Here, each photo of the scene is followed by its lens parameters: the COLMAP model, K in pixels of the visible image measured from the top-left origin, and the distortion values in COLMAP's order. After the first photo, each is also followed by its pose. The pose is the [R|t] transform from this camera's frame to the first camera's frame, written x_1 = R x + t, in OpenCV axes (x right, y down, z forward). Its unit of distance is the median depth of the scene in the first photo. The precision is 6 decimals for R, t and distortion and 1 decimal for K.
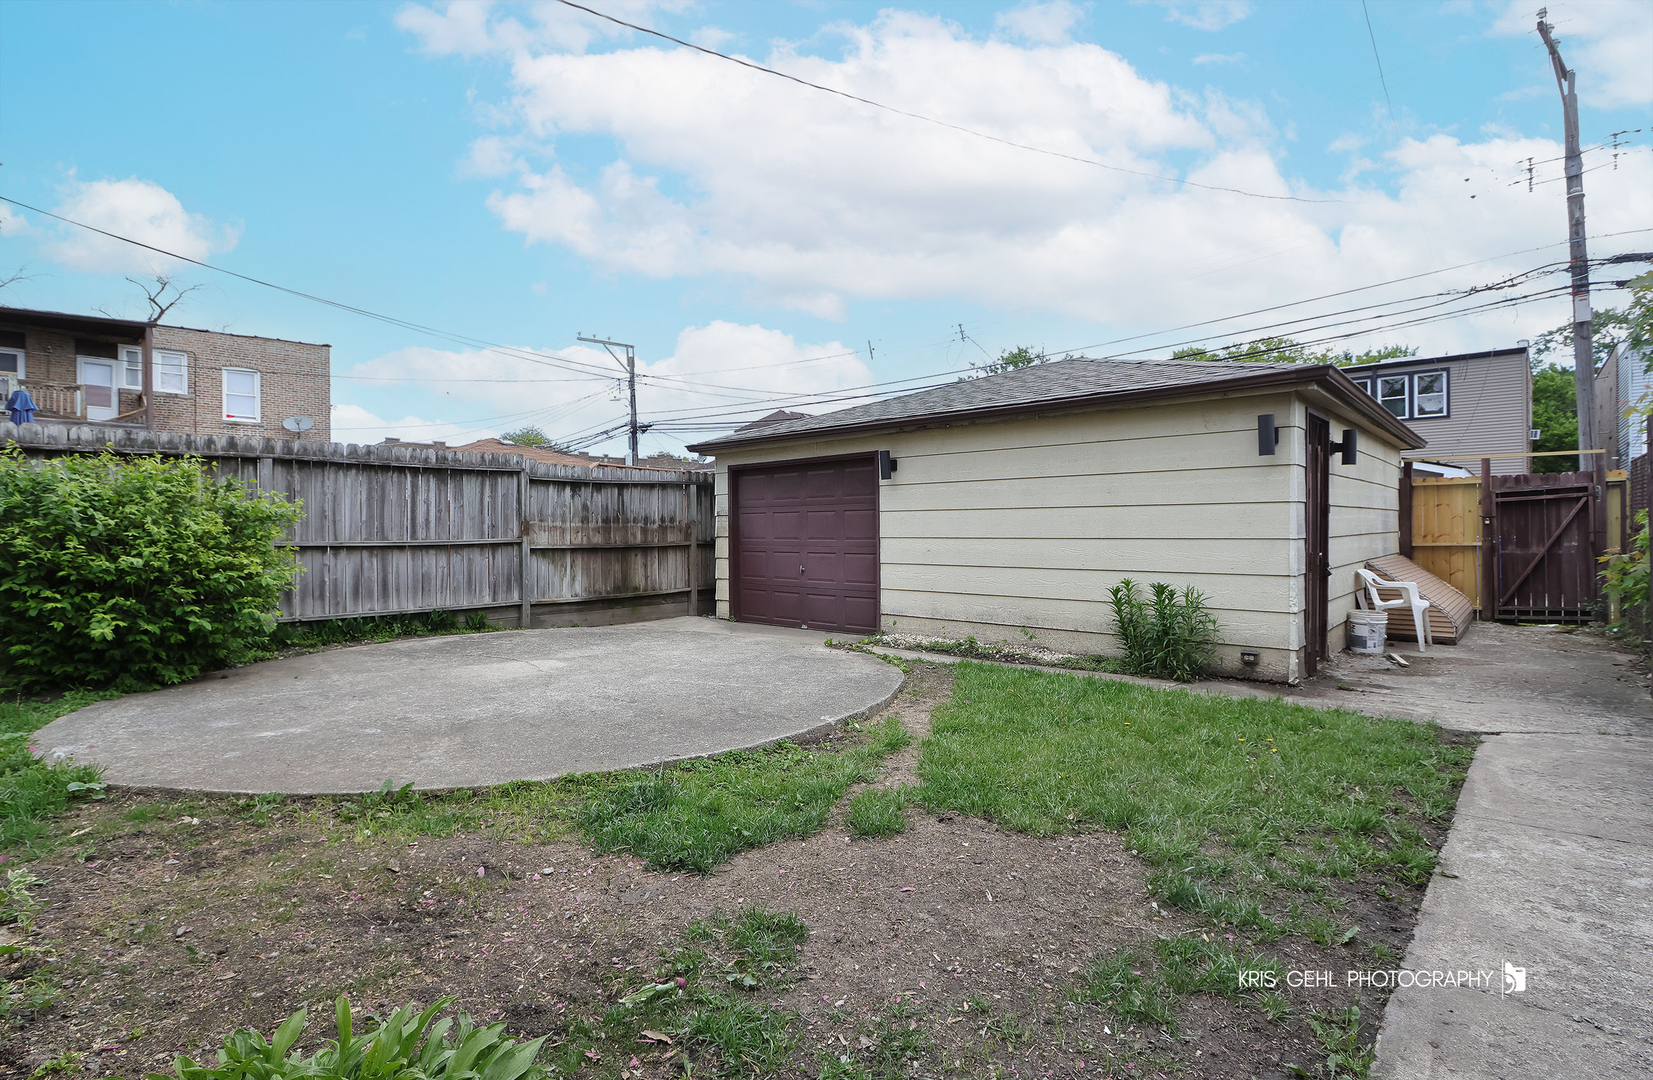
lens RADIAL K [[783.0, 0, 829.0], [0, 783.0, 536.1], [0, 0, 1]] dist [-0.002436, 0.001301]
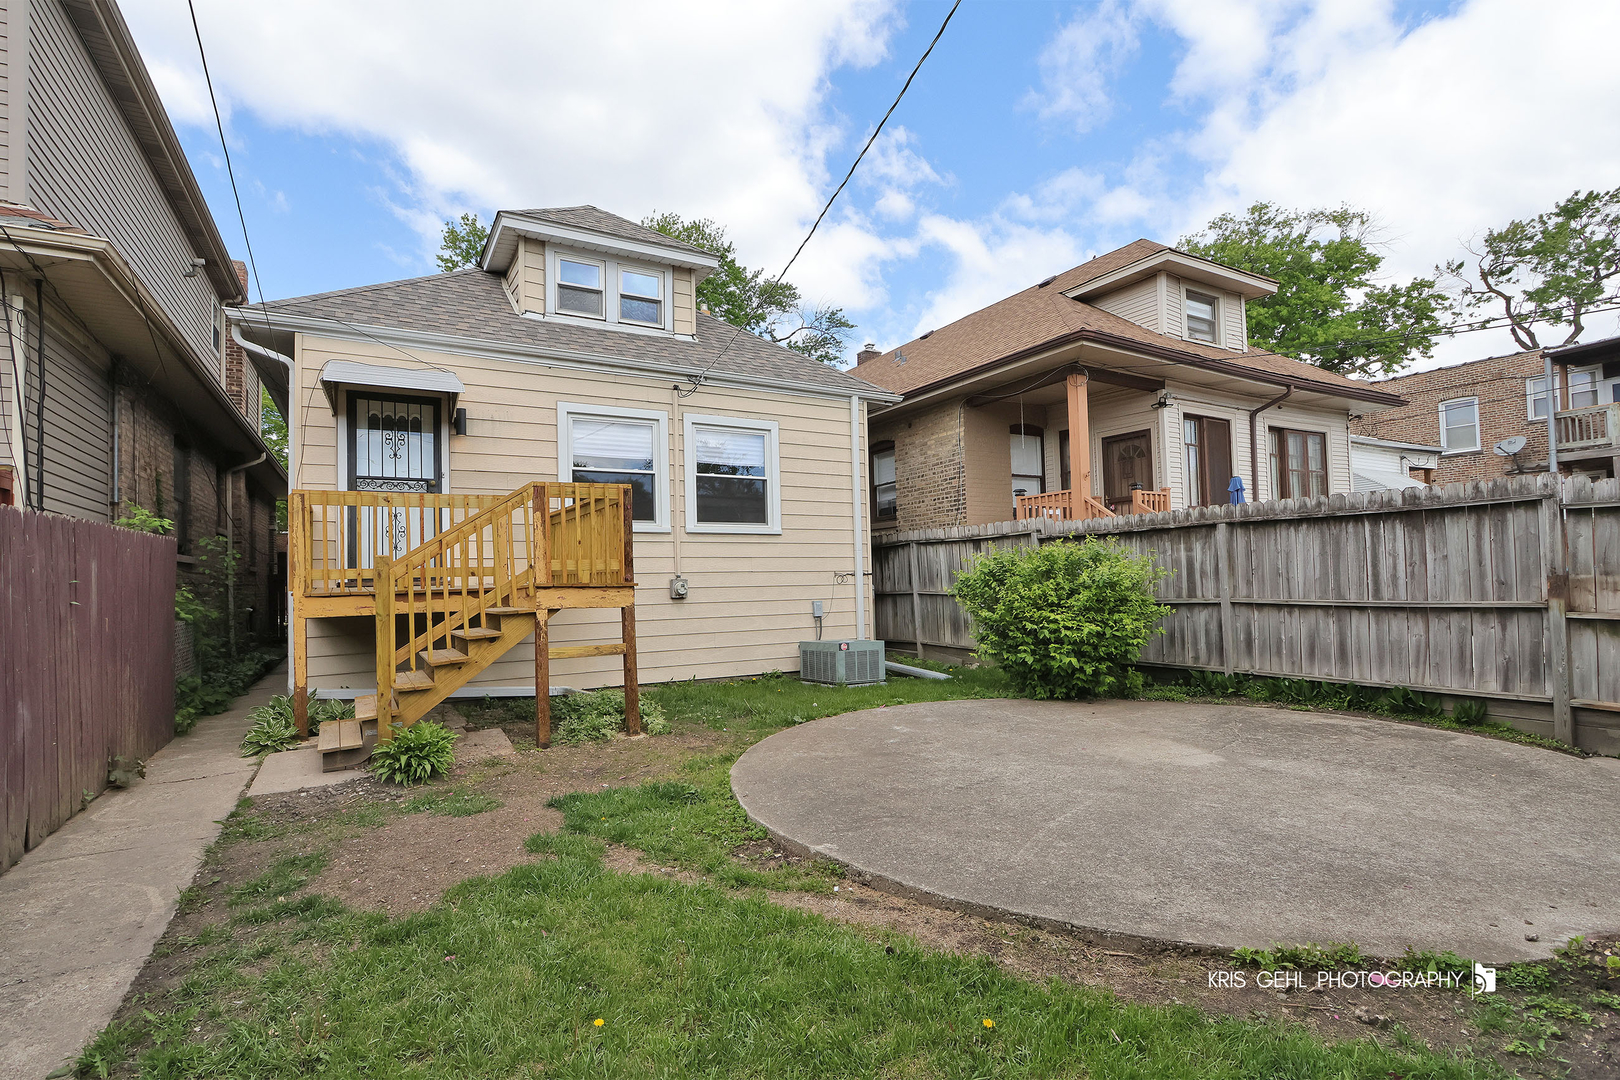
lens RADIAL K [[760.8, 0, 813.3], [0, 760.8, 548.9], [0, 0, 1]] dist [0.000066, -0.000185]
pose [[-0.315423, -0.016053, -0.948815, 0.443689], [0.022471, 0.999450, -0.024380, -0.043891], [0.948685, -0.029011, -0.314889, 0.691859]]
